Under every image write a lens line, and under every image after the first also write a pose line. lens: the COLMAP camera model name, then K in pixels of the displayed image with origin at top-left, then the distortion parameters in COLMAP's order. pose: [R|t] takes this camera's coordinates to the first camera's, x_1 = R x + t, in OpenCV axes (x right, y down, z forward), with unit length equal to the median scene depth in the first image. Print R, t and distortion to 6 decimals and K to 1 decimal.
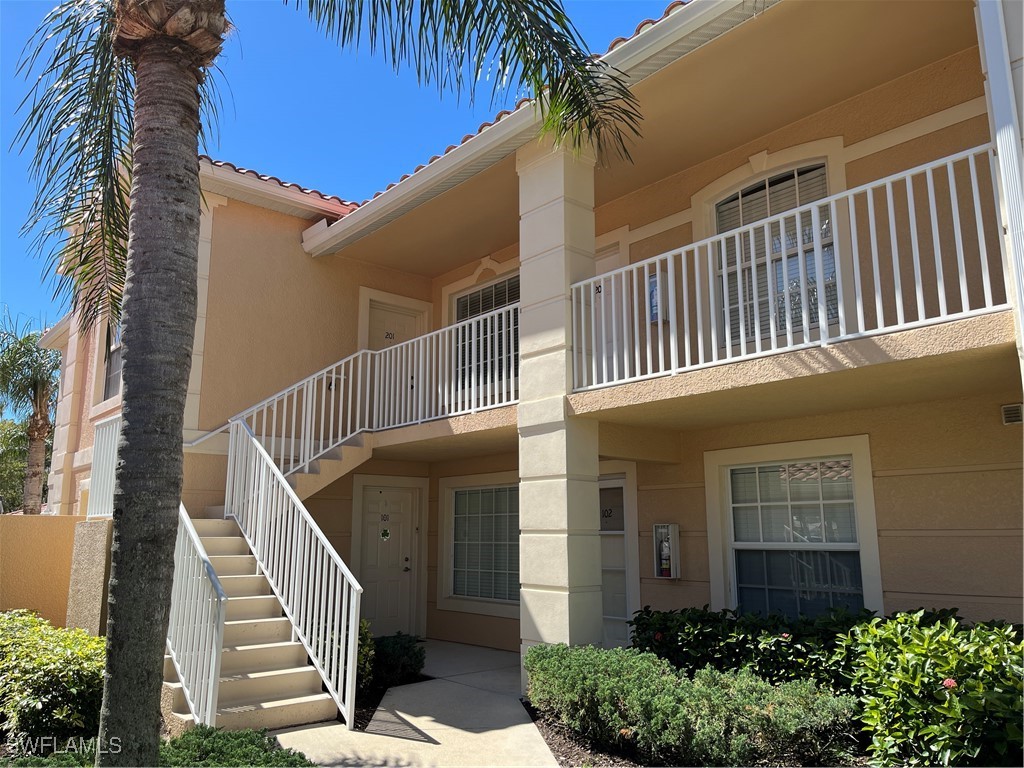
lens RADIAL K [[764.9, 0, 511.0], [0, 764.9, 386.5], [0, 0, 1]] dist [0.065881, -0.084874]
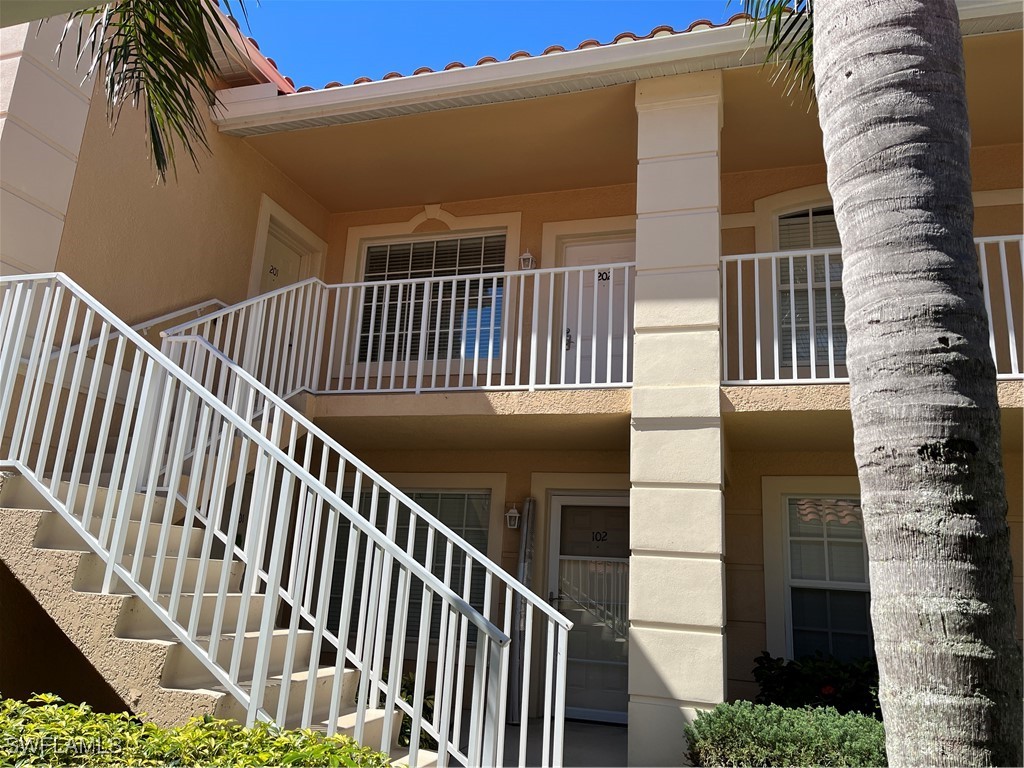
lens RADIAL K [[764.9, 0, 513.2], [0, 764.9, 384.2], [0, 0, 1]] dist [0.065881, -0.084874]
pose [[0.848896, 0.175881, 0.498438, -0.481206], [-0.154293, 0.984398, -0.084581, 0.103489], [-0.505538, -0.005105, 0.862789, 0.381169]]
